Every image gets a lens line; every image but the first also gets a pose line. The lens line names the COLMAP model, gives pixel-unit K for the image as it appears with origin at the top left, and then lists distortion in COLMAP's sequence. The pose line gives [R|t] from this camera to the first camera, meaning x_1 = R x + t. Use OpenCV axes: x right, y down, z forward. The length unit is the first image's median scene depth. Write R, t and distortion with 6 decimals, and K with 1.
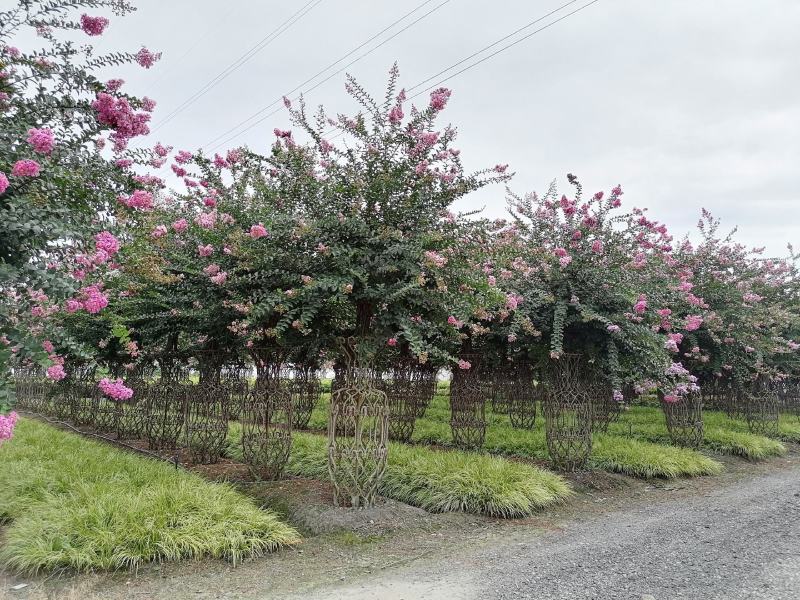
lens RADIAL K [[597.5, 0, 399.2], [0, 597.5, 296.5], [0, 0, 1]] dist [0.098580, -0.109036]
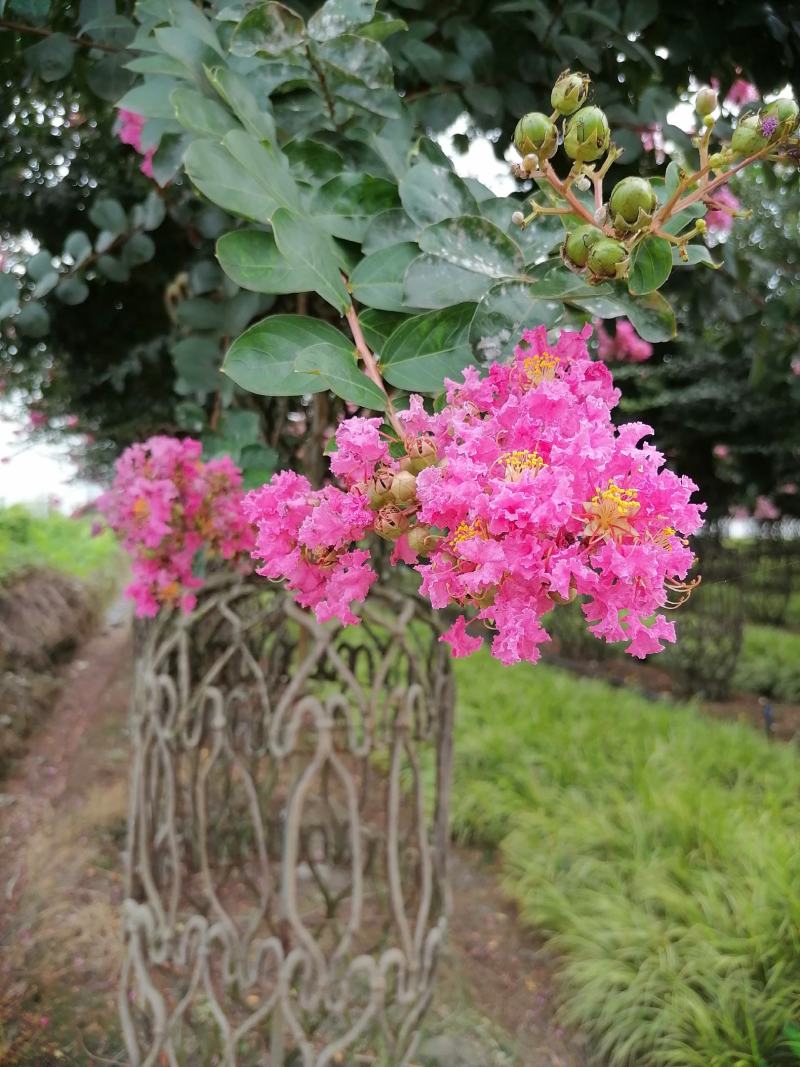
lens RADIAL K [[802.4, 0, 393.5], [0, 802.4, 527.5], [0, 0, 1]] dist [0.094198, -0.111039]
pose [[0.919115, -0.017810, -0.393586, -0.574958], [0.064410, 0.992330, 0.105509, 0.075027], [0.388688, -0.122326, 0.913213, 0.561896]]
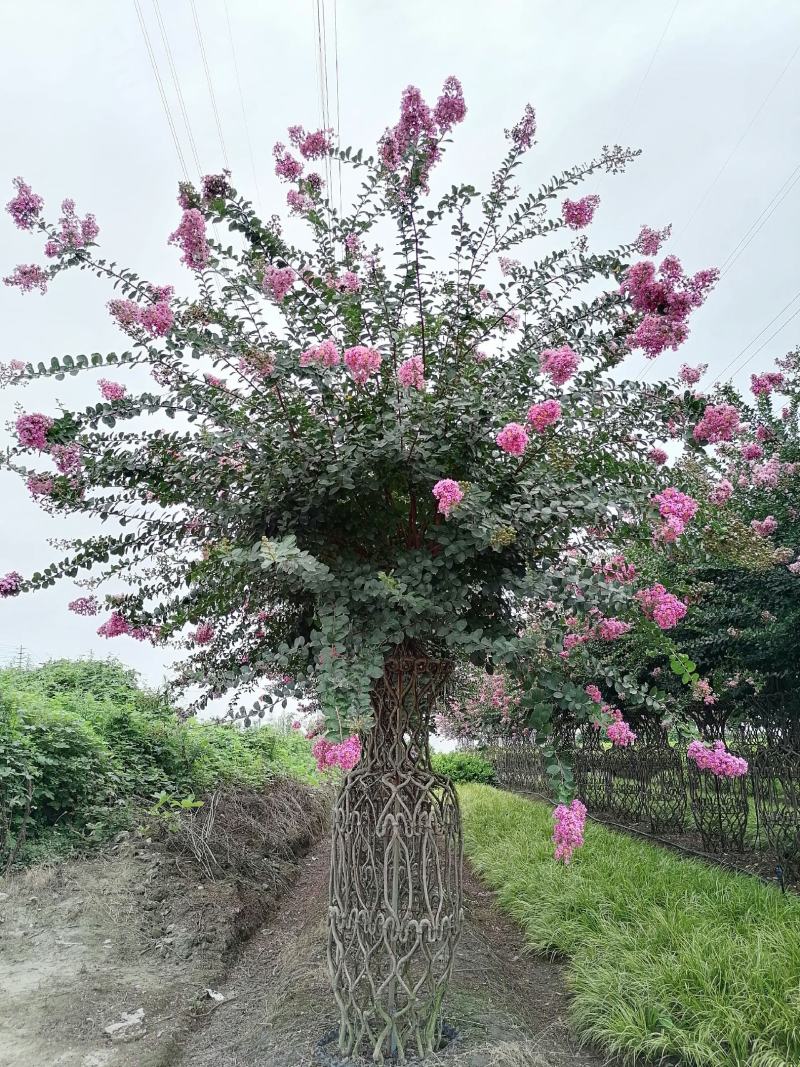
lens RADIAL K [[802.4, 0, 393.5], [0, 802.4, 527.5], [0, 0, 1]] dist [0.094198, -0.111039]
pose [[0.777612, -0.202426, -0.595268, -0.168977], [0.126843, 0.977796, -0.166810, 0.022092], [0.615817, 0.054208, 0.786022, 0.155502]]
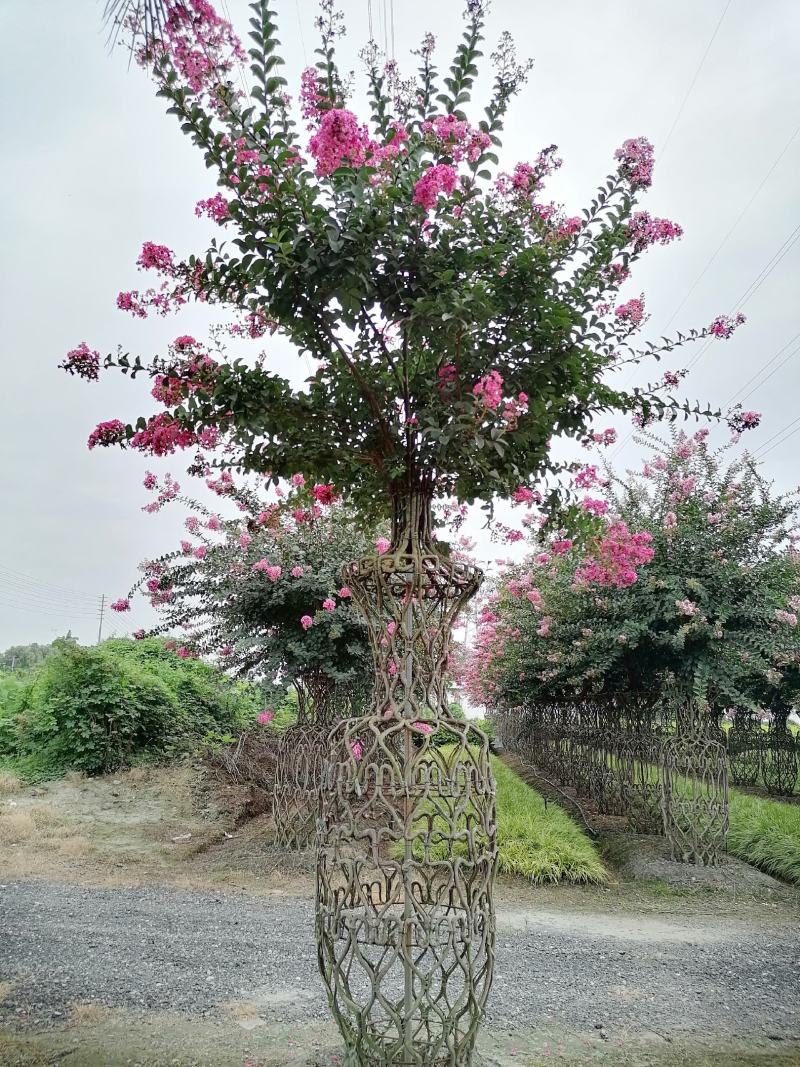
lens RADIAL K [[796.9, 0, 392.5], [0, 796.9, 528.7], [0, 0, 1]] dist [0.098580, -0.109036]
pose [[0.731056, -0.140965, -0.667597, 0.800388], [0.072244, 0.988918, -0.129702, -0.069880], [0.678482, 0.046589, 0.733138, -0.450338]]
